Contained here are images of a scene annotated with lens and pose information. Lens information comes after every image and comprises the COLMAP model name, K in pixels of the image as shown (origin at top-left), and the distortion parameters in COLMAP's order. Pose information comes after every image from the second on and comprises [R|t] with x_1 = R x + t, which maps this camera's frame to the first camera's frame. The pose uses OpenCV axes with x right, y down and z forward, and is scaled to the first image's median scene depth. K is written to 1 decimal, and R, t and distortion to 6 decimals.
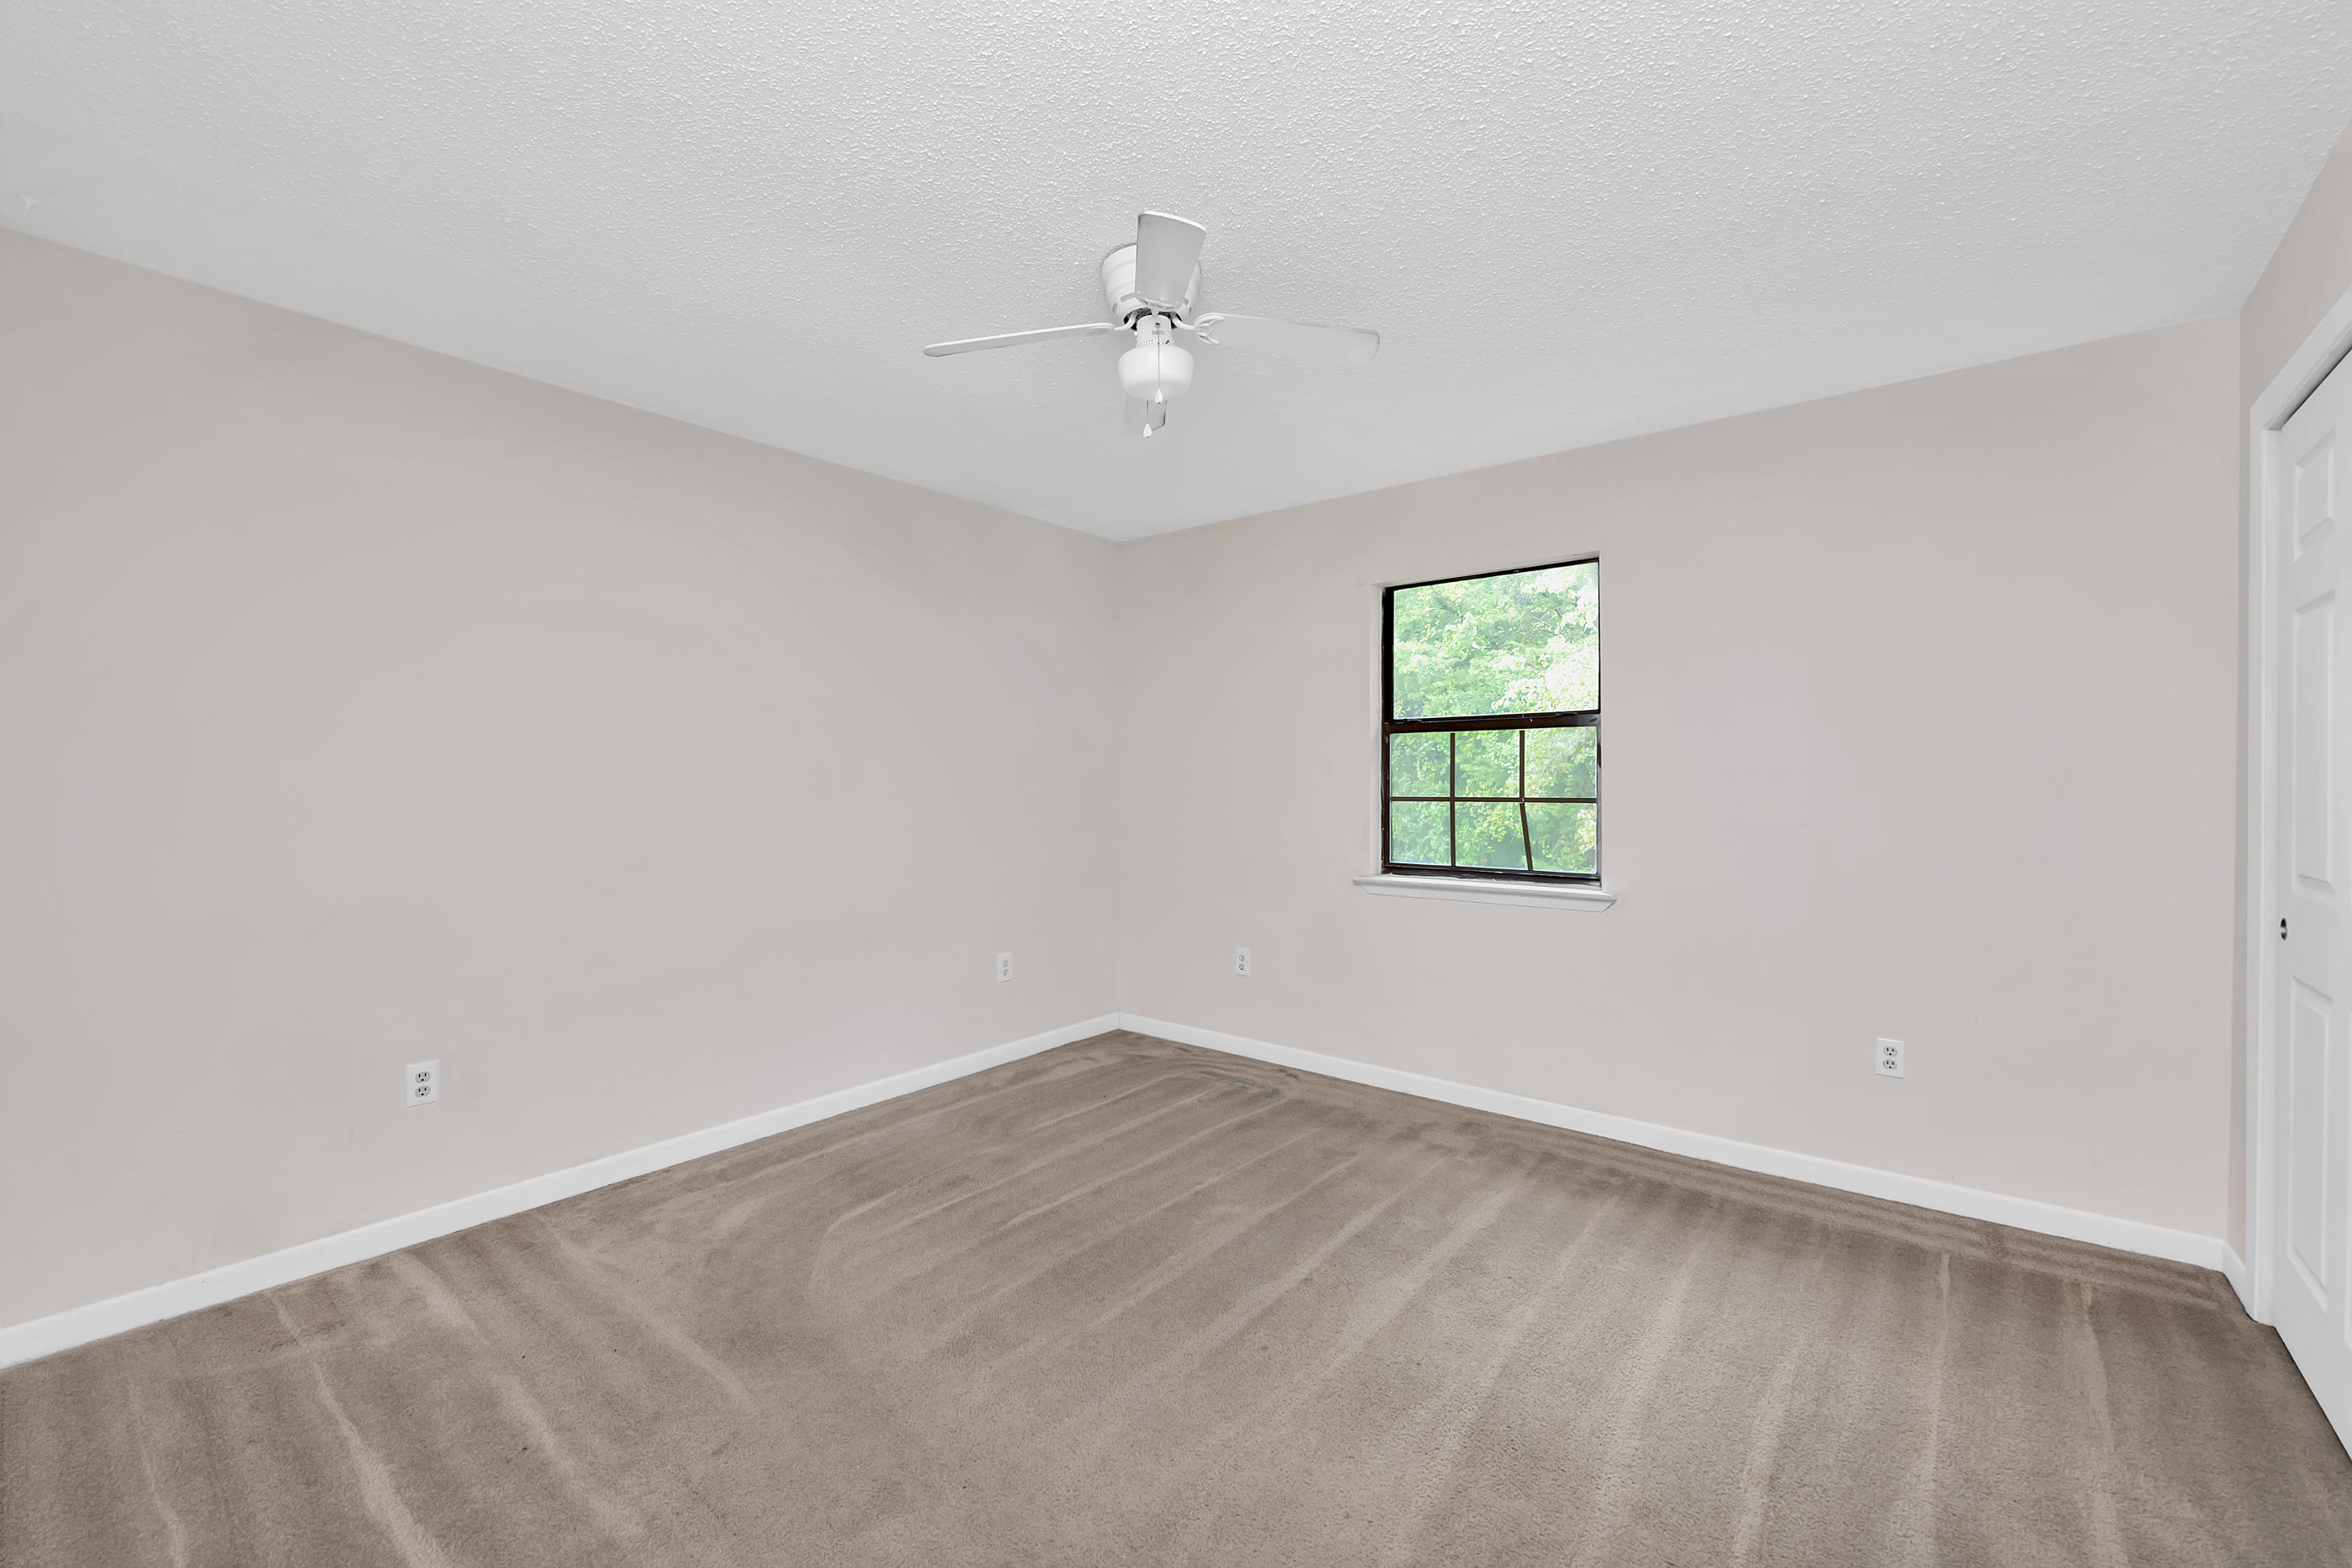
lens RADIAL K [[974.2, 0, 1176.0], [0, 974.2, 784.0], [0, 0, 1]] dist [0.001011, 0.000005]
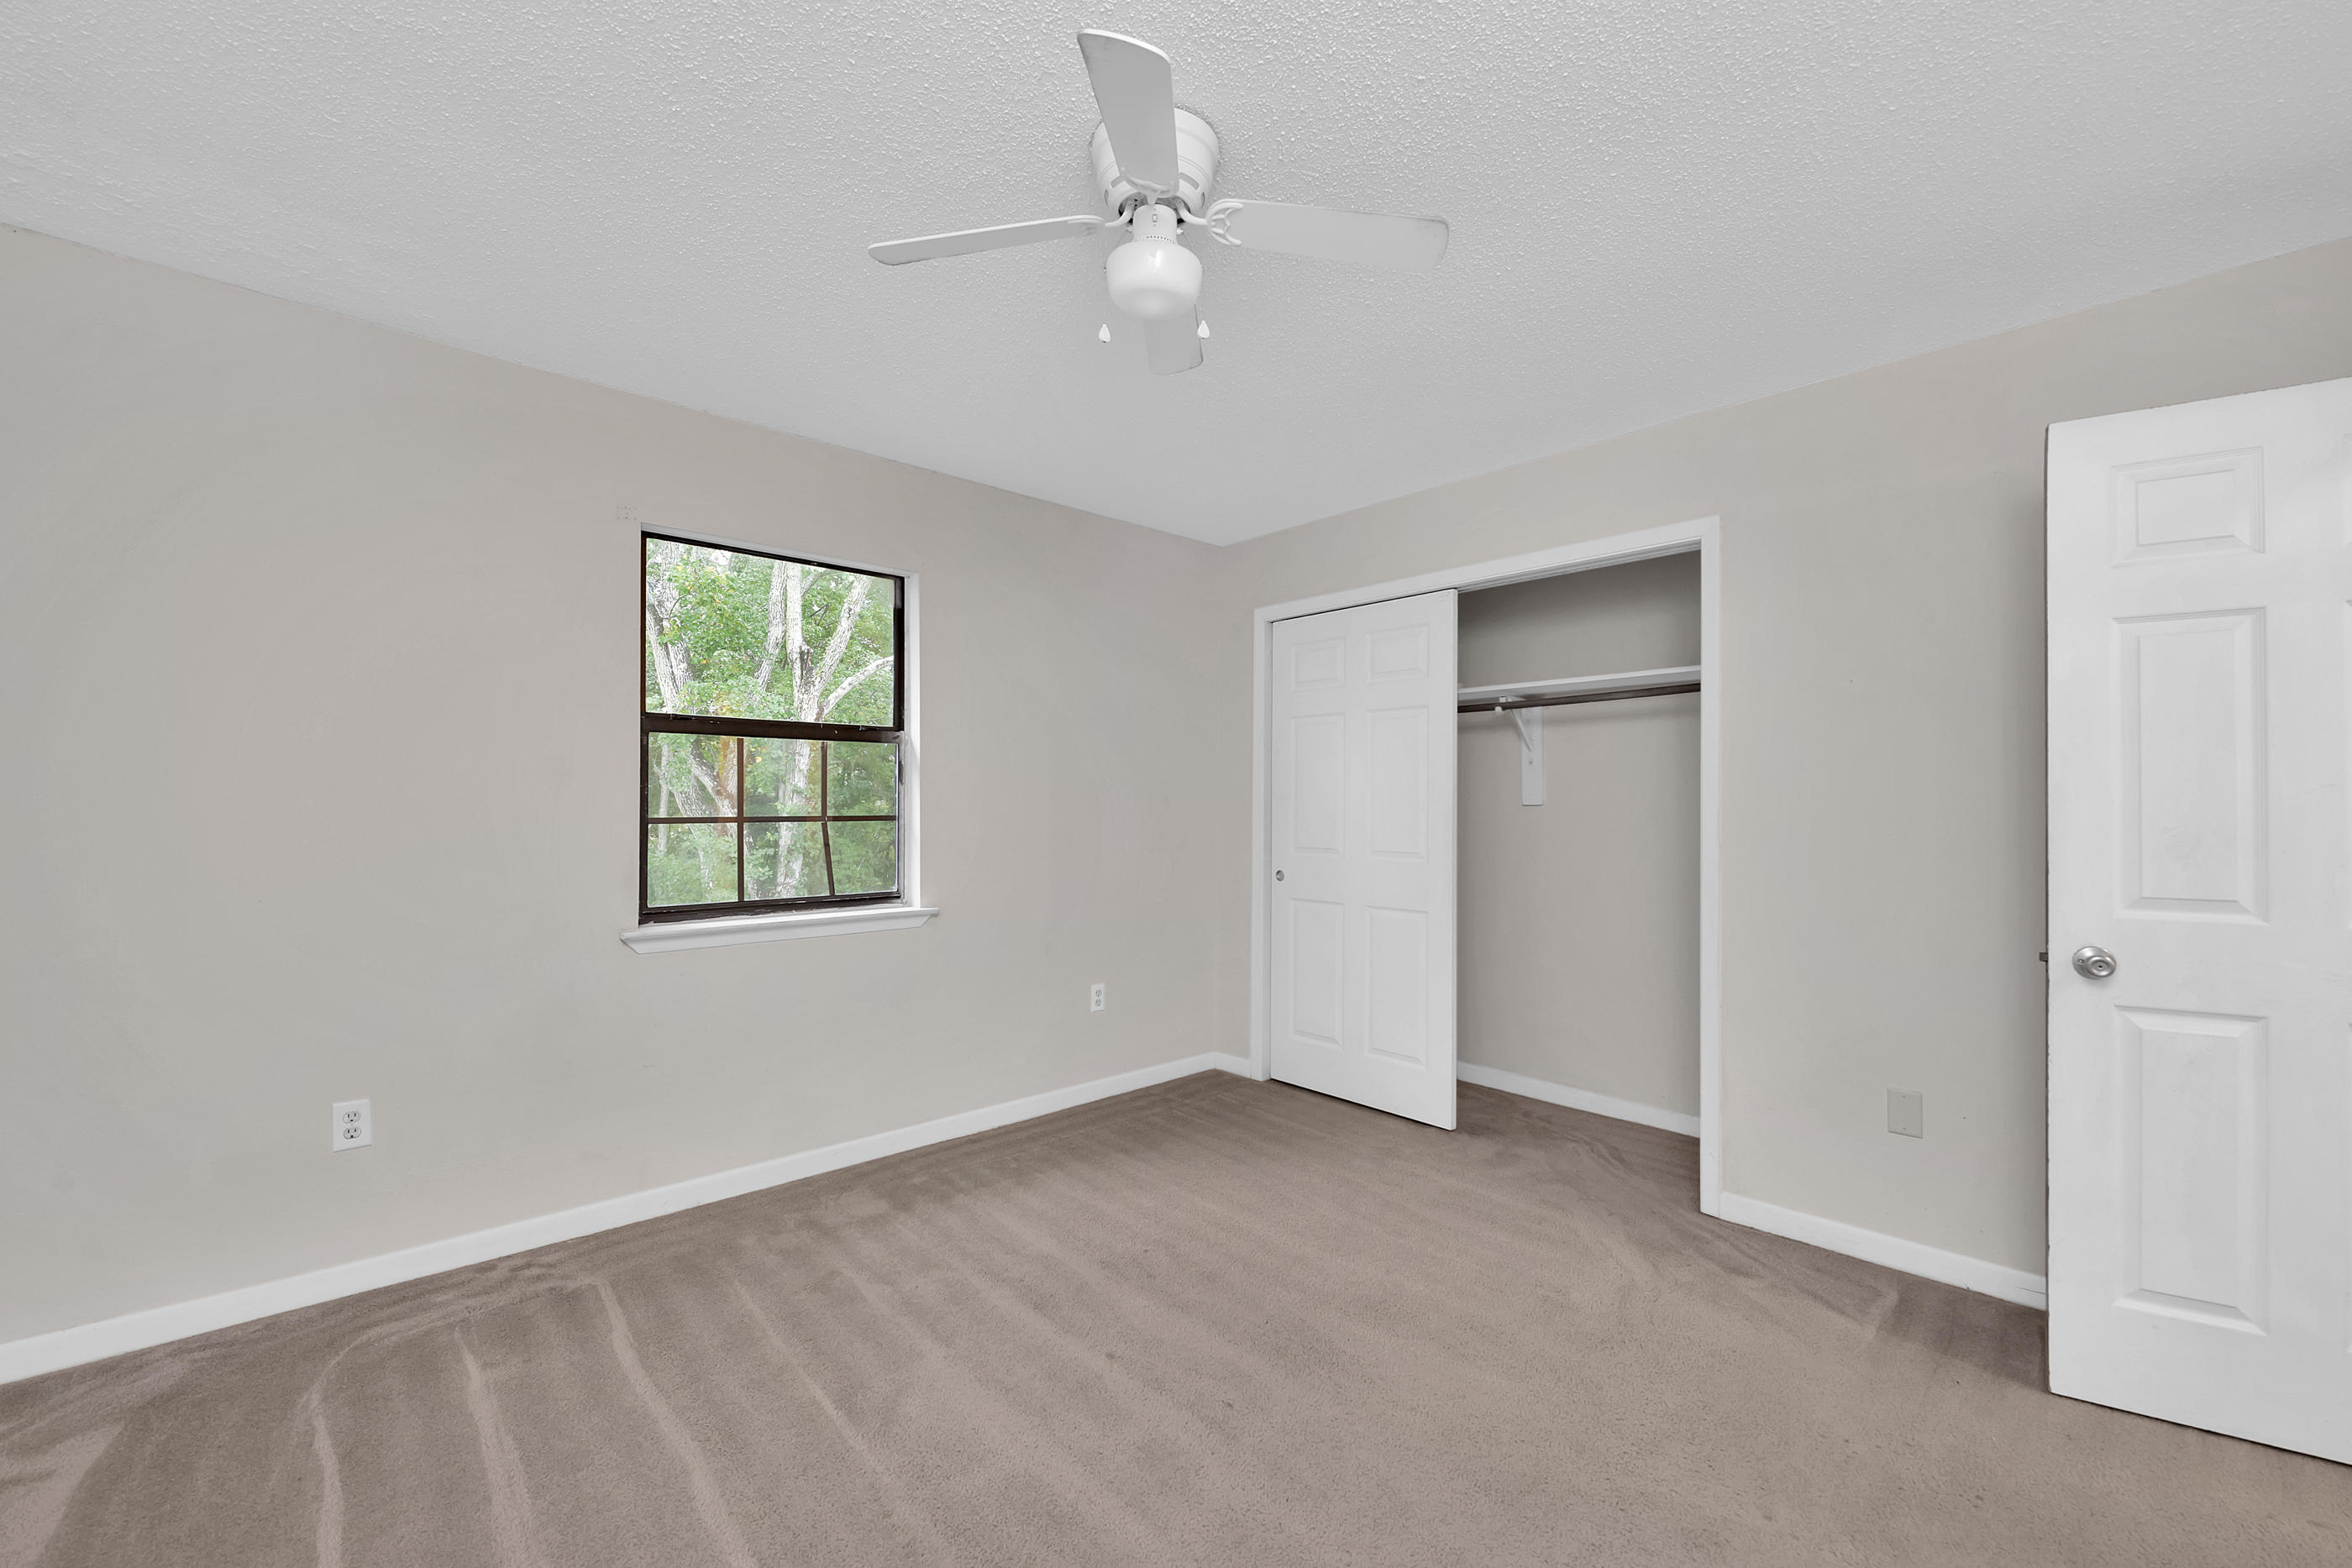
lens RADIAL K [[981.5, 0, 1172.8], [0, 981.5, 810.2], [0, 0, 1]] dist [0.001423, -0.000015]
pose [[0.116948, -0.004290, 0.993129, -0.530007], [-0.001333, 0.999989, 0.004476, 0.004176], [-0.993137, -0.001848, 0.116941, 0.595241]]
